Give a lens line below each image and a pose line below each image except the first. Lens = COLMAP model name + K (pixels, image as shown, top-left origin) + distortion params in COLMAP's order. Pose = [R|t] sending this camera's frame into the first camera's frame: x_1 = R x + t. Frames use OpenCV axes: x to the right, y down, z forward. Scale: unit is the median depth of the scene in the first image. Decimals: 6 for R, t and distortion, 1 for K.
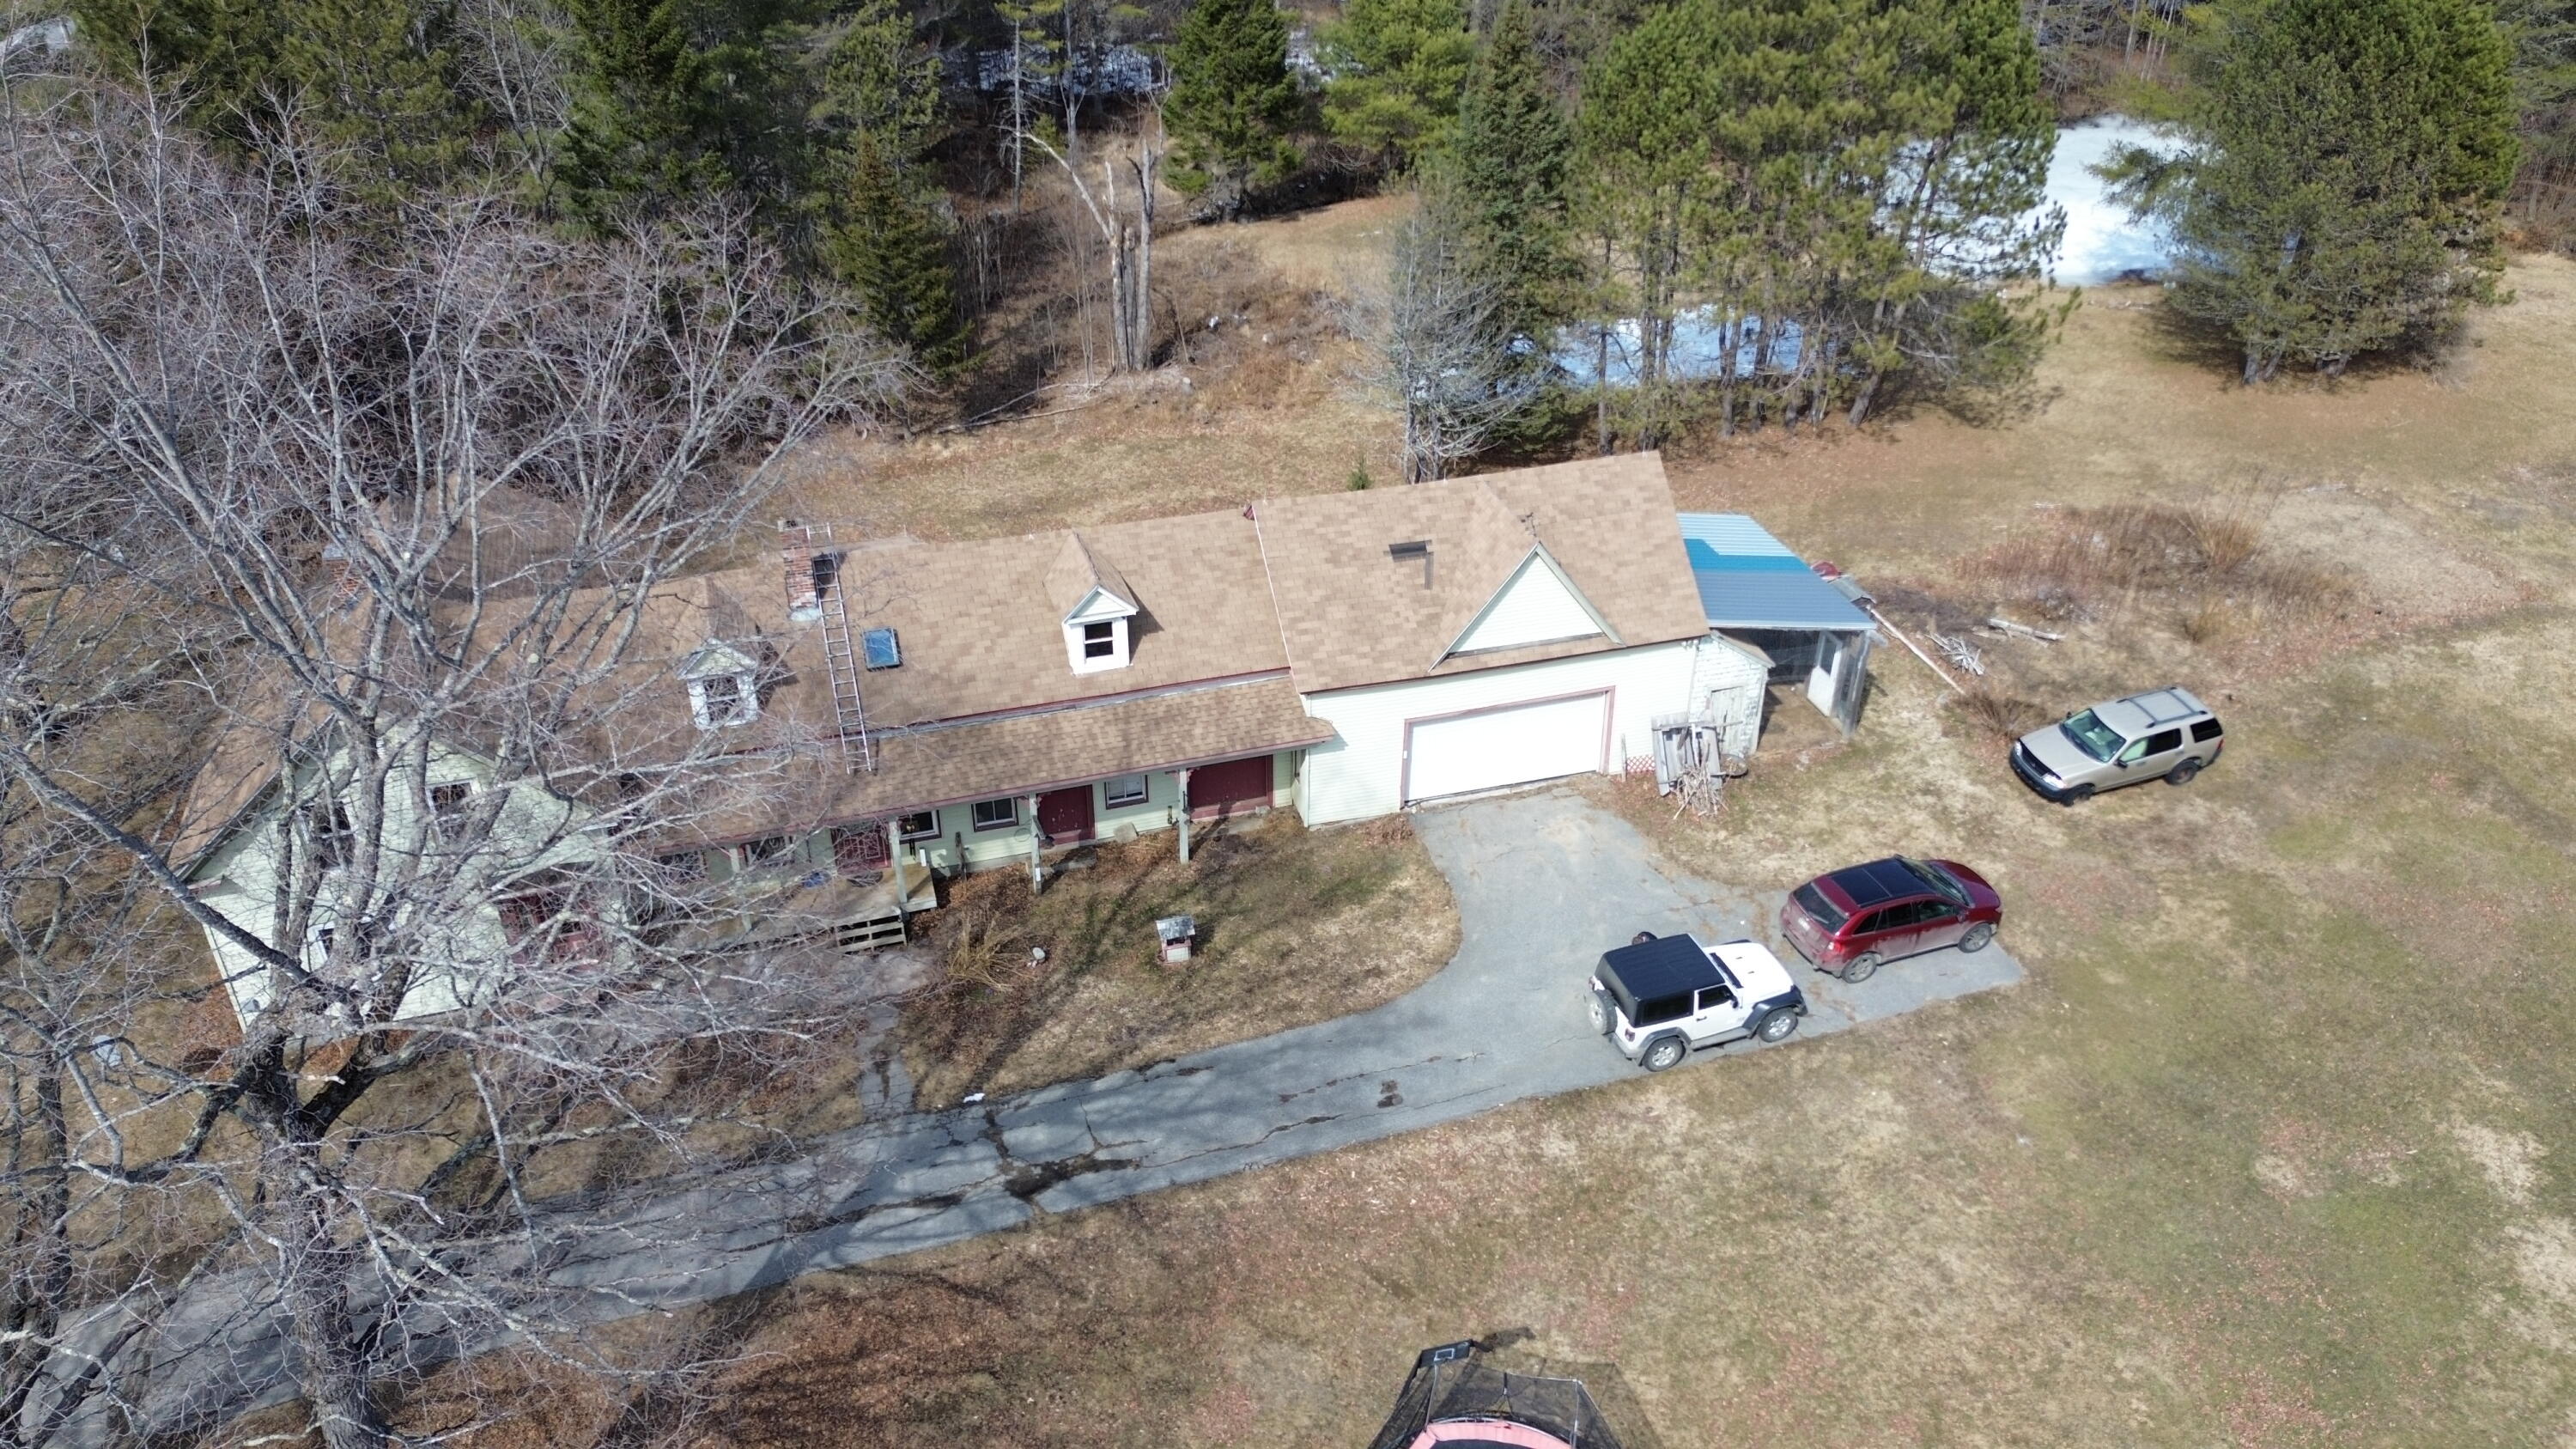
lens RADIAL K [[1738.4, 0, 1288.0], [0, 1738.4, 724.5], [0, 0, 1]] dist [0.046214, -0.002159]
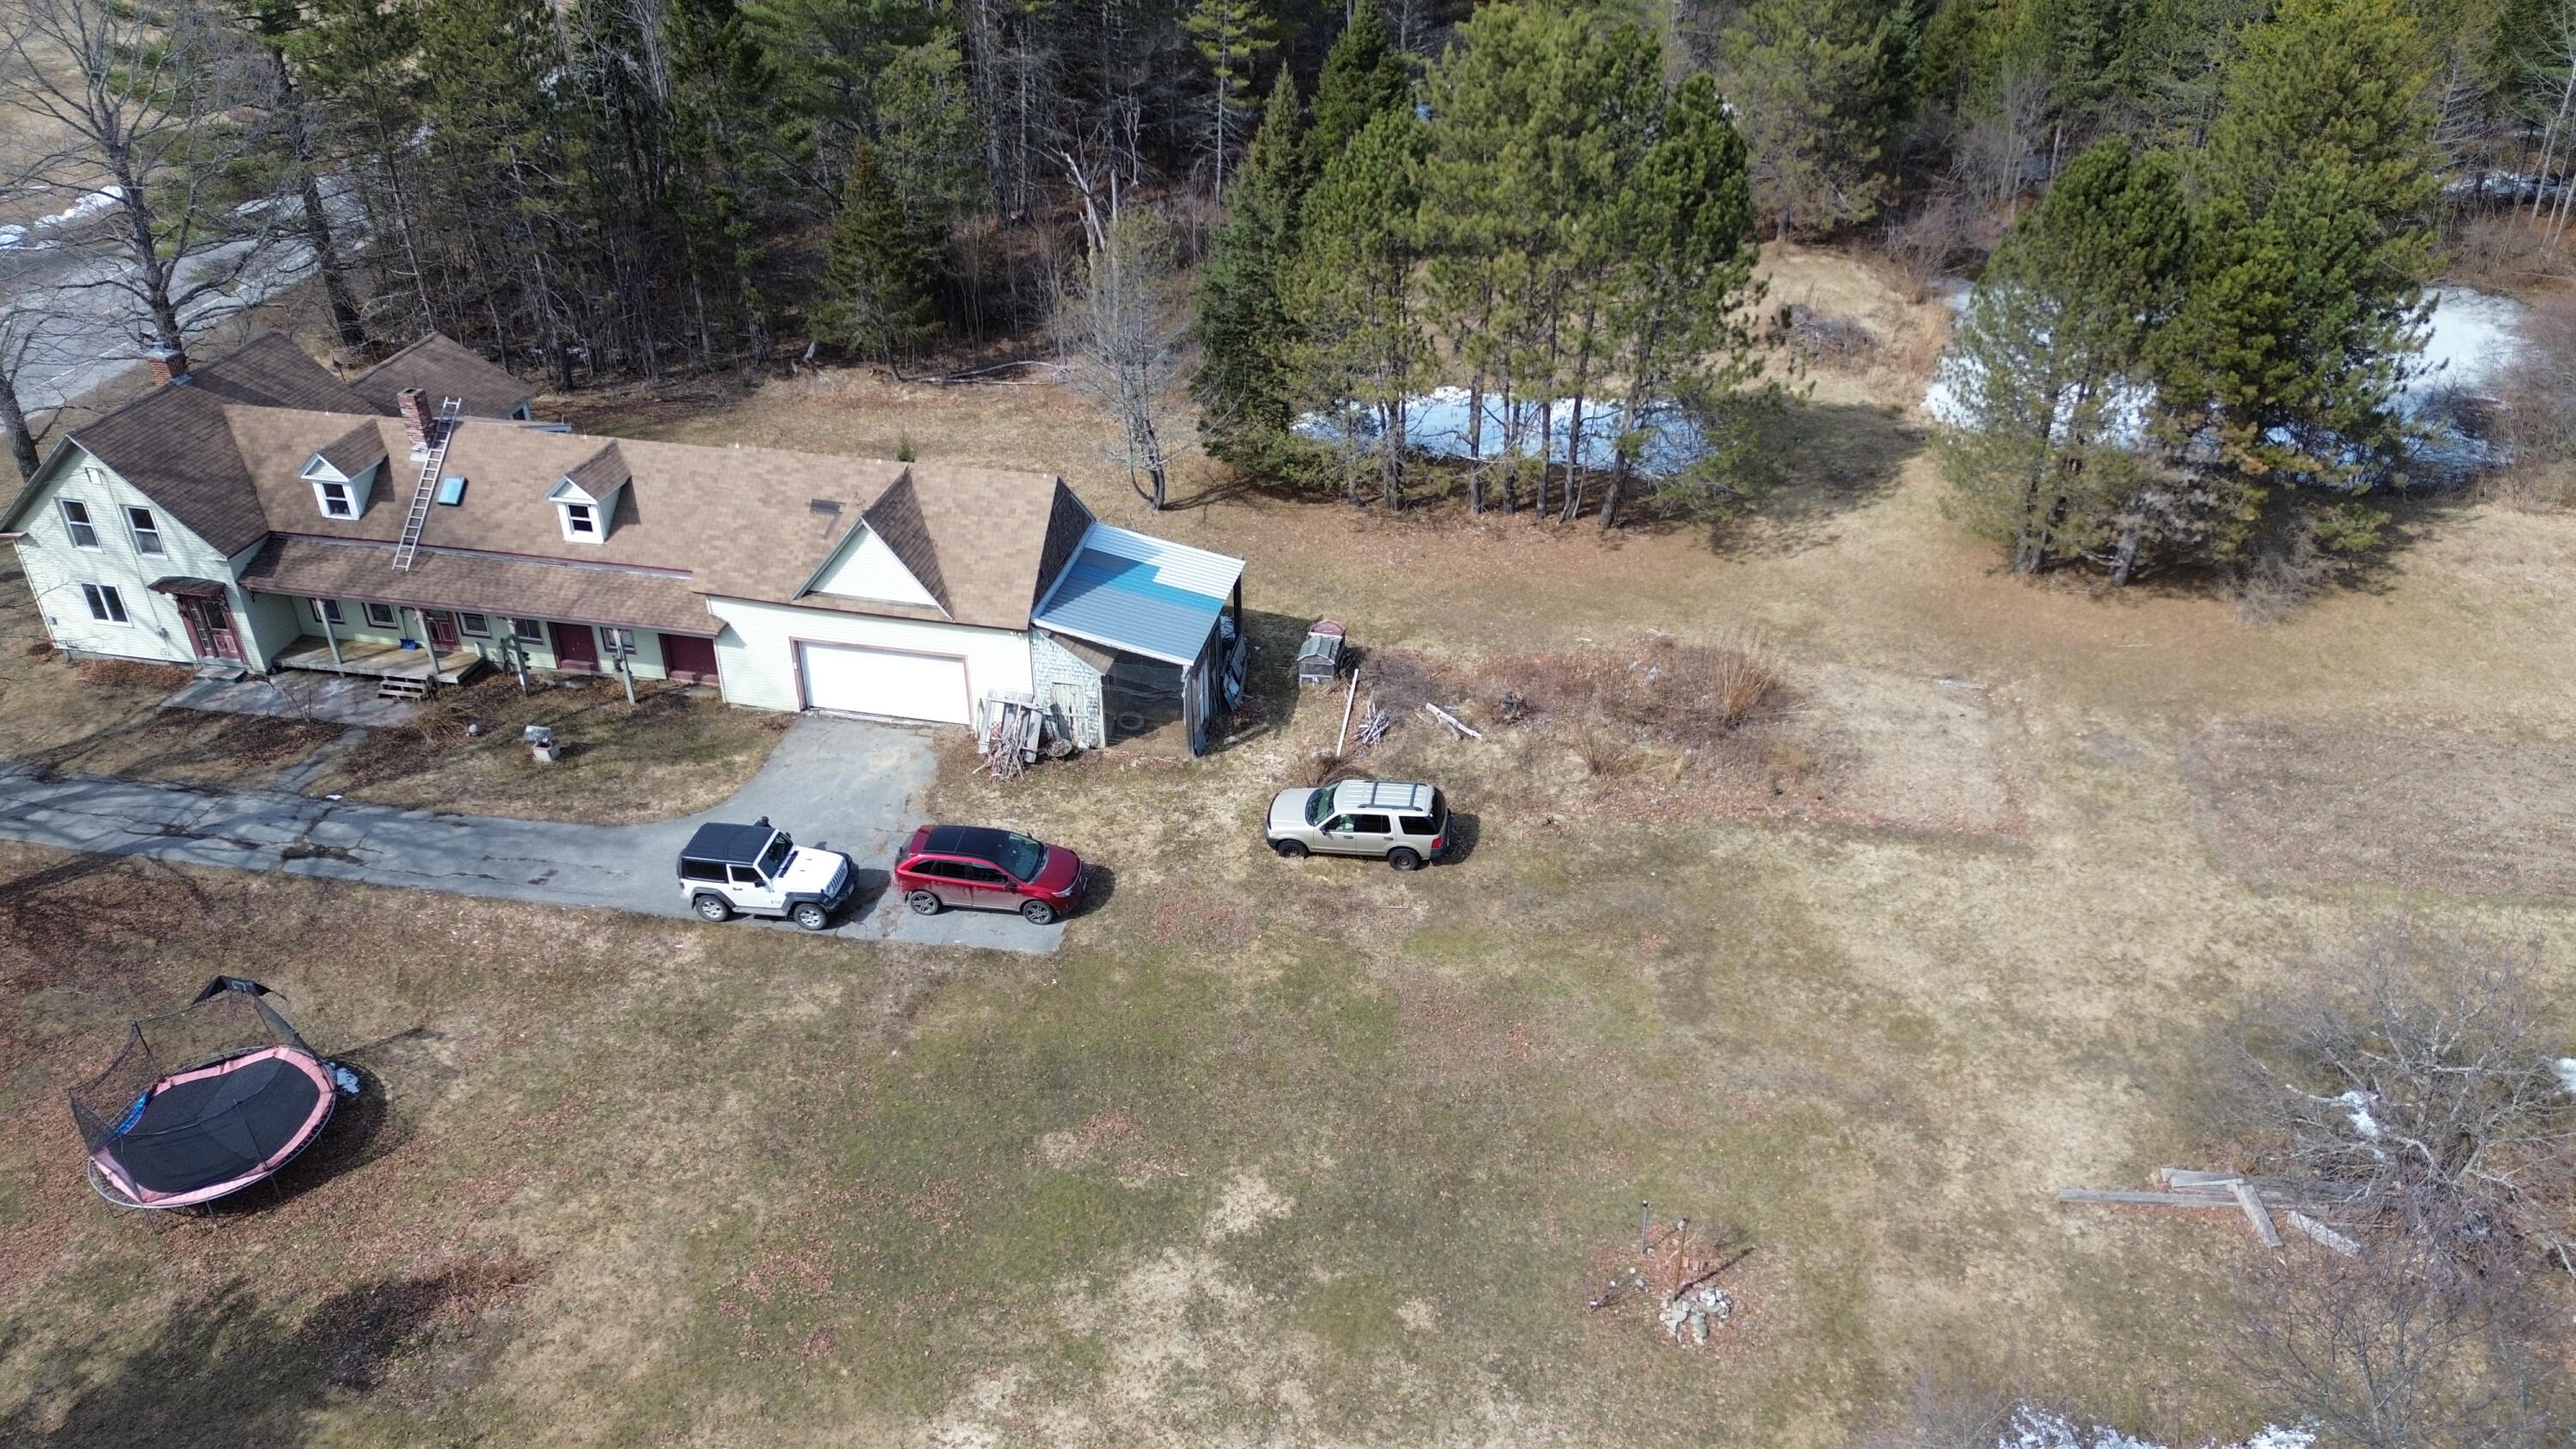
lens RADIAL K [[1708.6, 0, 1288.0], [0, 1708.6, 724.5], [0, 0, 1]] dist [0.019109, -0.004949]
pose [[0.886646, 0.250064, -0.389007, 0.905270], [-0.251773, 0.966619, 0.047515, -0.092936], [0.387903, 0.055812, 0.920009, 0.002924]]
